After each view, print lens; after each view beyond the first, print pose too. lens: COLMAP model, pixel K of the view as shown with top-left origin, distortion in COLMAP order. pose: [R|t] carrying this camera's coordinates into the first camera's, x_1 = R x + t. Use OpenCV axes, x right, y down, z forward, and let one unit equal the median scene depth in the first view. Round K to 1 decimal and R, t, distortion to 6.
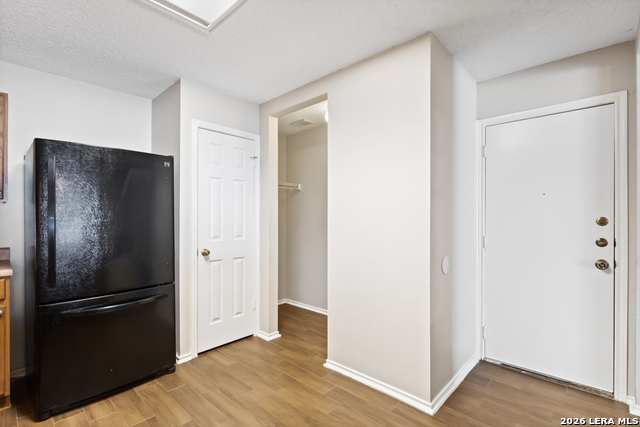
lens RADIAL K [[299.7, 0, 321.8], [0, 299.7, 217.7], [0, 0, 1]] dist [0.004101, 0.000910]
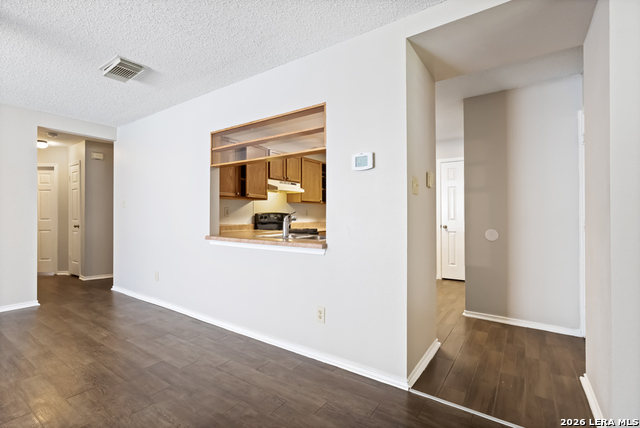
lens RADIAL K [[299.7, 0, 319.5], [0, 299.7, 214.4], [0, 0, 1]] dist [0.004101, 0.000910]
pose [[0.141665, -0.004323, -0.989905, 1.446919], [0.000588, 0.999991, -0.004283, 0.045726], [0.989914, 0.000024, 0.141666, -0.067224]]
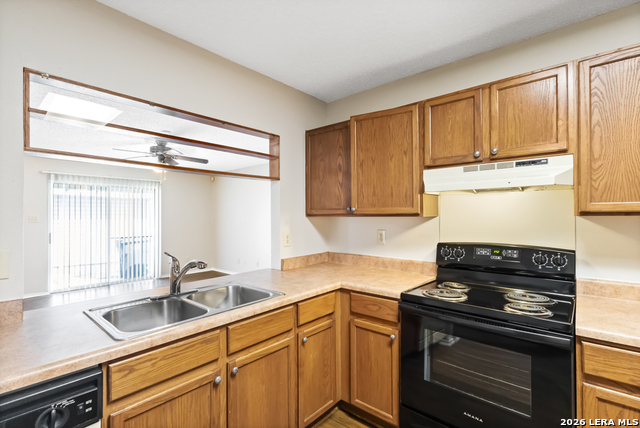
lens RADIAL K [[299.7, 0, 321.7], [0, 299.7, 214.0], [0, 0, 1]] dist [0.004101, 0.000910]
pose [[-0.999723, 0.002869, -0.023378, 0.063361], [0.002945, 0.999991, -0.003213, -0.043268], [0.023369, -0.003281, -0.999722, 0.626892]]
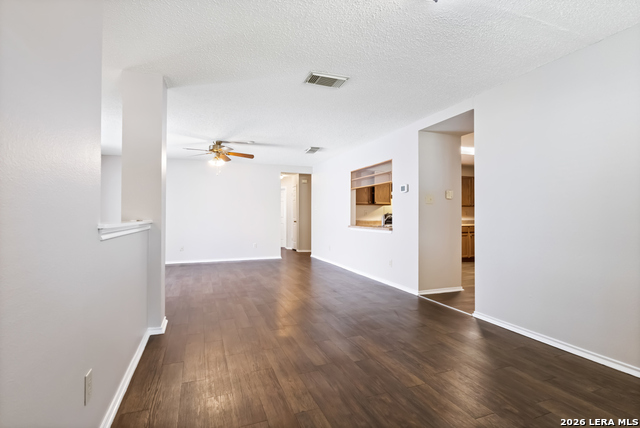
lens RADIAL K [[310.5, 0, 320.4], [0, 310.5, 215.5], [0, 0, 1]] dist [-0.001964, -0.000601]
pose [[-0.433670, -0.007066, -0.901044, 2.410078], [-0.005529, 0.999971, -0.005181, 0.063712], [0.901055, 0.002735, -0.433697, 0.476195]]
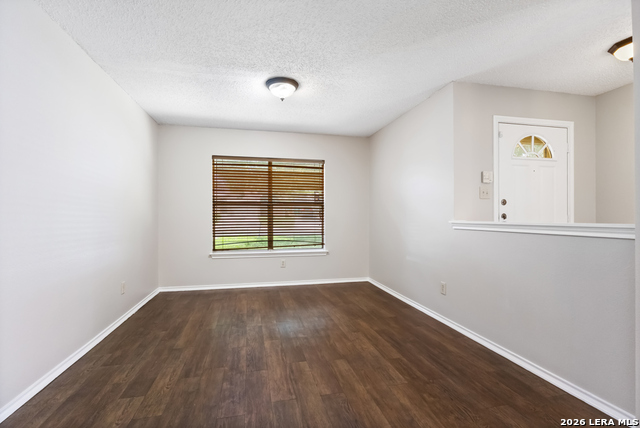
lens RADIAL K [[299.7, 0, 315.8], [0, 299.7, 215.2], [0, 0, 1]] dist [0.004101, 0.000910]
pose [[0.564527, 0.005081, 0.825399, 0.913096], [0.001036, 0.999976, -0.006864, 0.059471], [-0.825414, 0.004730, 0.564508, -0.309317]]
